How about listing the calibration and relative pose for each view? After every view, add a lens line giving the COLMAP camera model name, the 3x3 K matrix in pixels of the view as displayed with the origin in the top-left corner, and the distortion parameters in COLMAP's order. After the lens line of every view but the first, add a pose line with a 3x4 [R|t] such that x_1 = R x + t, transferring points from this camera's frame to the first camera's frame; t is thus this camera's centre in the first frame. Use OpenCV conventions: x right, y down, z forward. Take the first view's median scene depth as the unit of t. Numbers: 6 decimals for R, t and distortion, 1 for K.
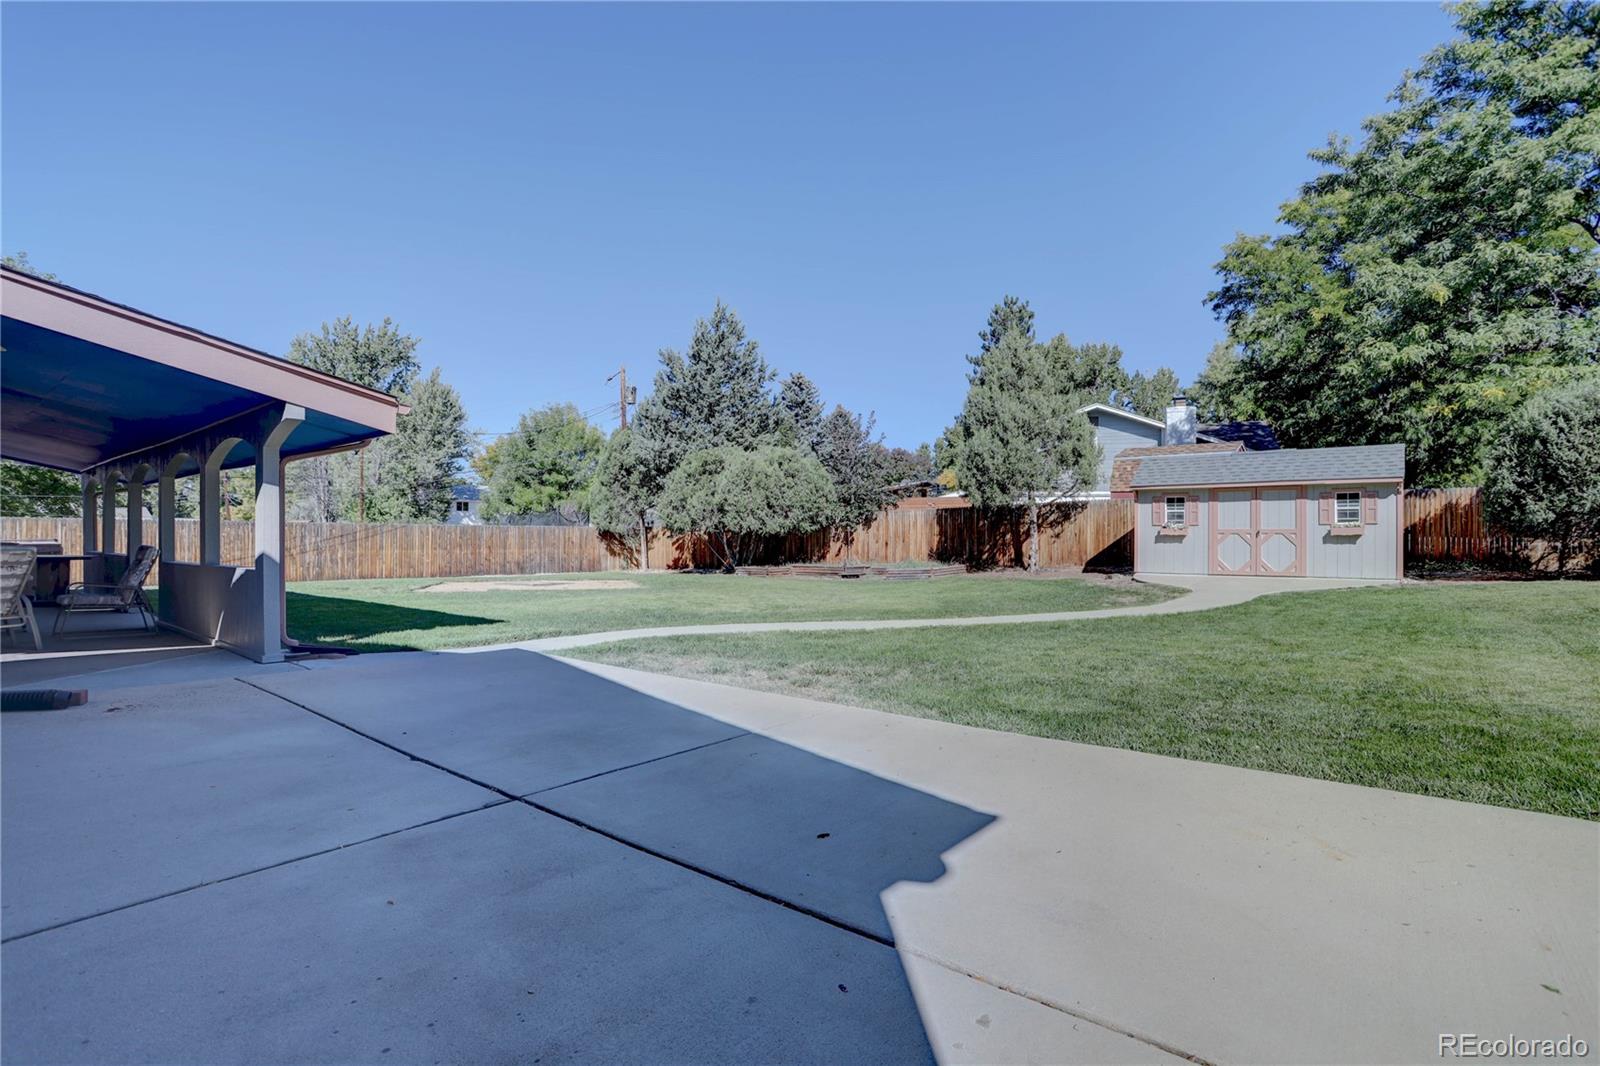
lens RADIAL K [[868.8, 0, 800.0], [0, 868.8, 533.0], [0, 0, 1]] dist [-0.016918, 0.000753]
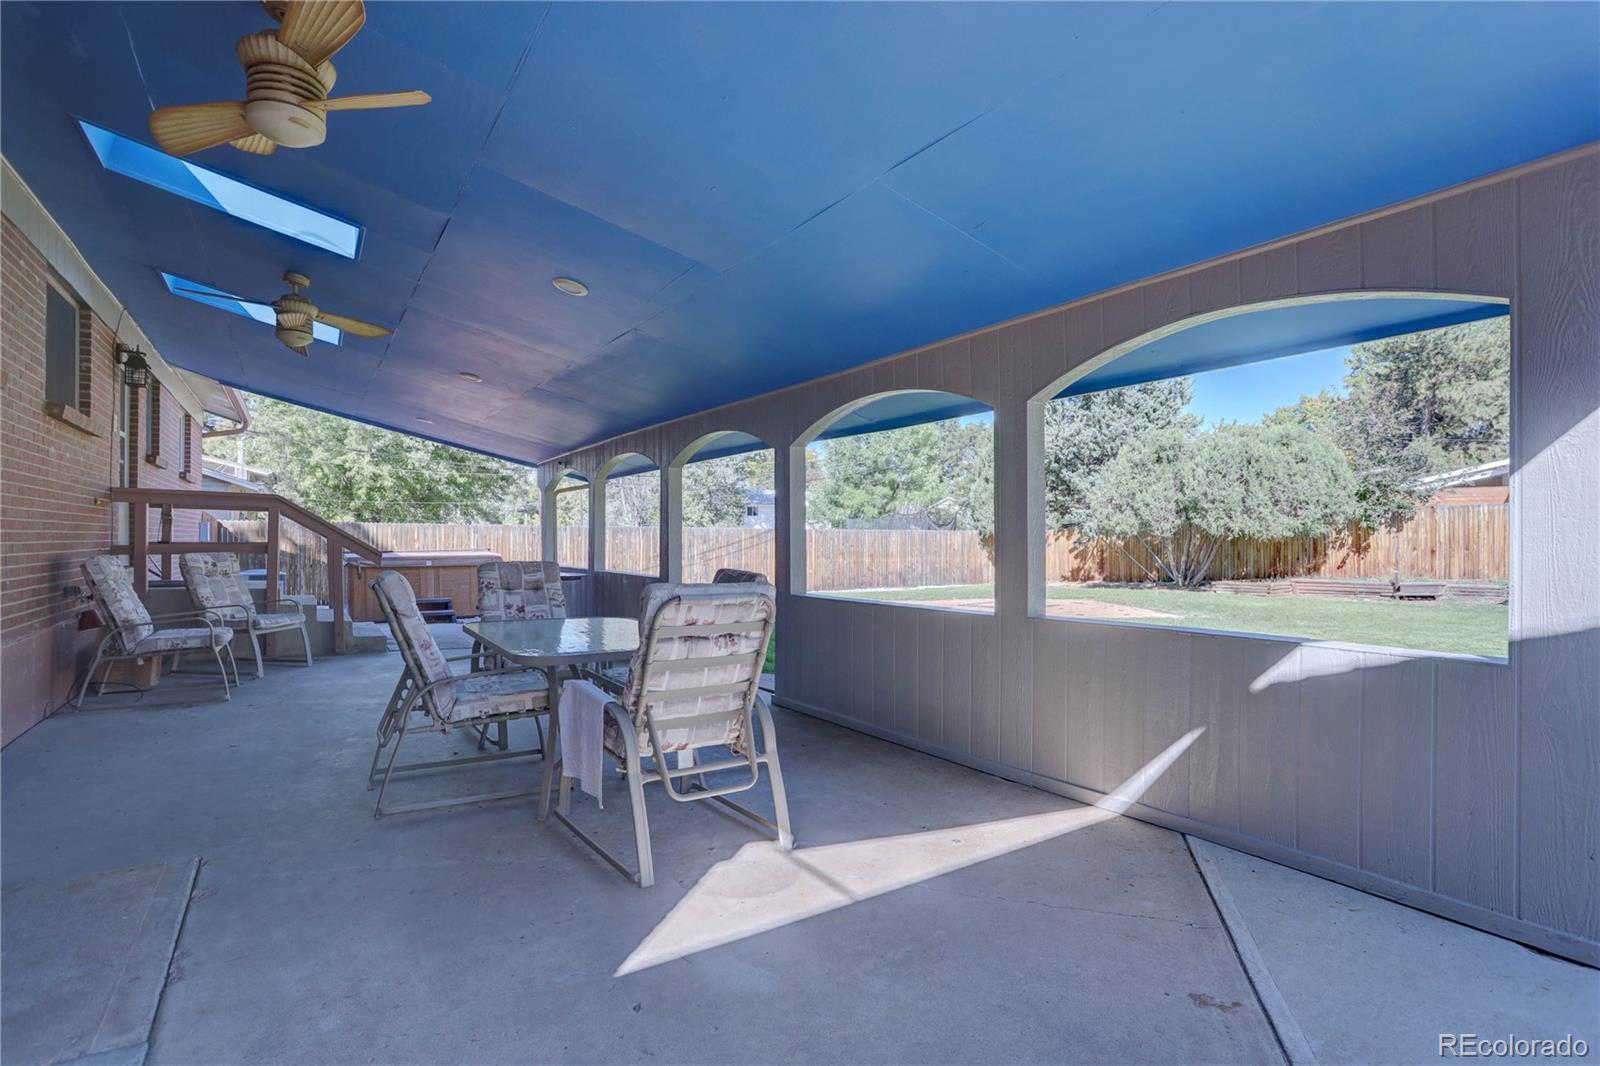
lens RADIAL K [[868.8, 0, 800.0], [0, 868.8, 533.0], [0, 0, 1]] dist [-0.016918, 0.000753]
pose [[0.963194, -0.005779, -0.268747, -0.209534], [0.004673, 0.999978, -0.004756, -0.002292], [0.268768, 0.003325, 0.963199, 0.162156]]
